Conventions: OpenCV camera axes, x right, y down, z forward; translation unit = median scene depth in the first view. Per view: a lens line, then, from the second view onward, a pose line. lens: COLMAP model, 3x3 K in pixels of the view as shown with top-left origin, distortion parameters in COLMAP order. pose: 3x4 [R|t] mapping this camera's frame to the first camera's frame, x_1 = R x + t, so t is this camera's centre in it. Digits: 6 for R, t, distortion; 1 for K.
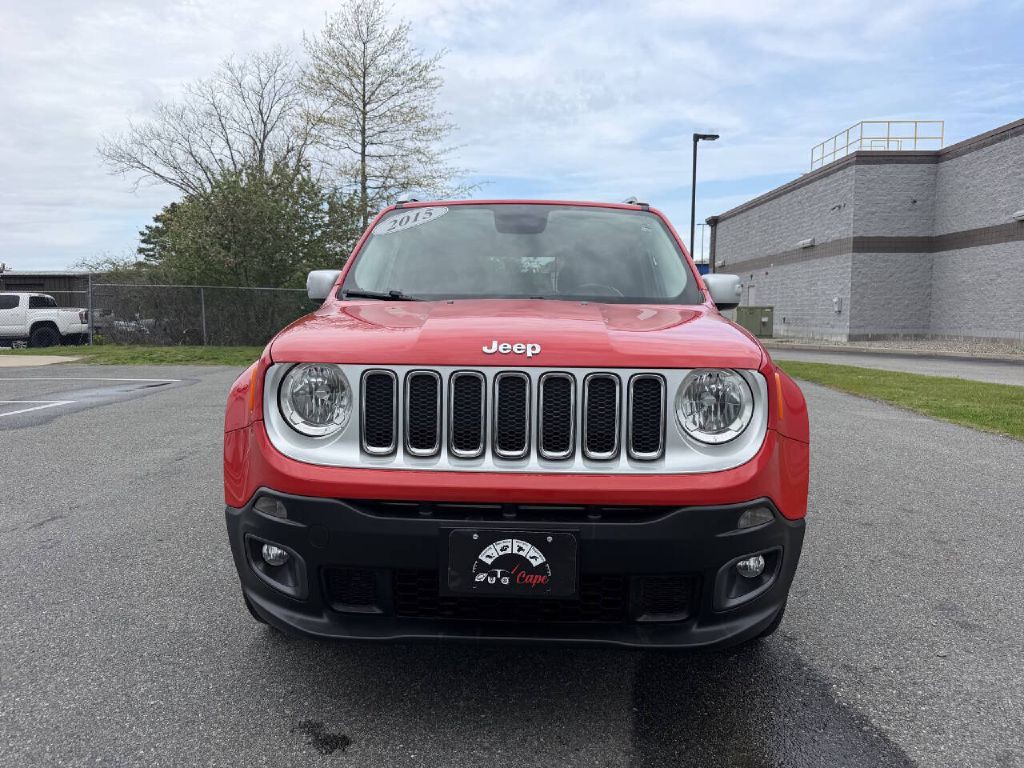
lens RADIAL K [[726.0, 0, 538.6], [0, 726.0, 380.6], [0, 0, 1]] dist [0.014290, -0.014468]
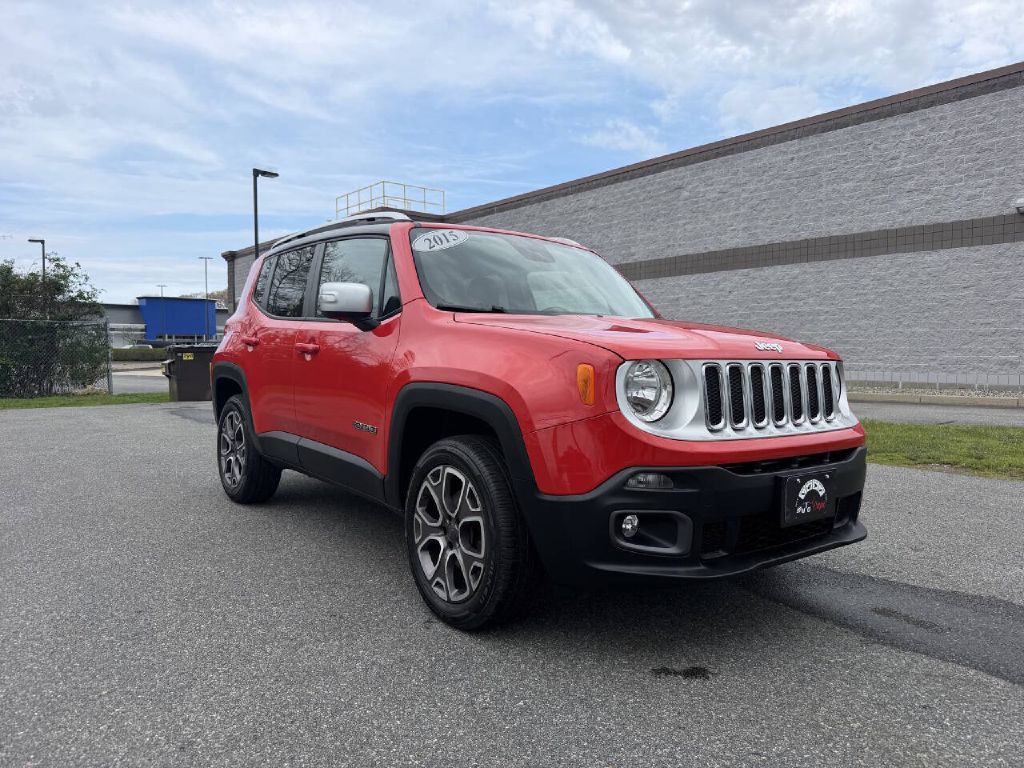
lens RADIAL K [[726.0, 0, 506.5], [0, 726.0, 386.2], [0, 0, 1]] dist [0.014290, -0.014468]
pose [[0.783715, -0.025215, 0.620609, -0.139523], [0.054375, 0.998125, -0.028114, 0.004440], [-0.618736, 0.055779, 0.783616, 0.024640]]
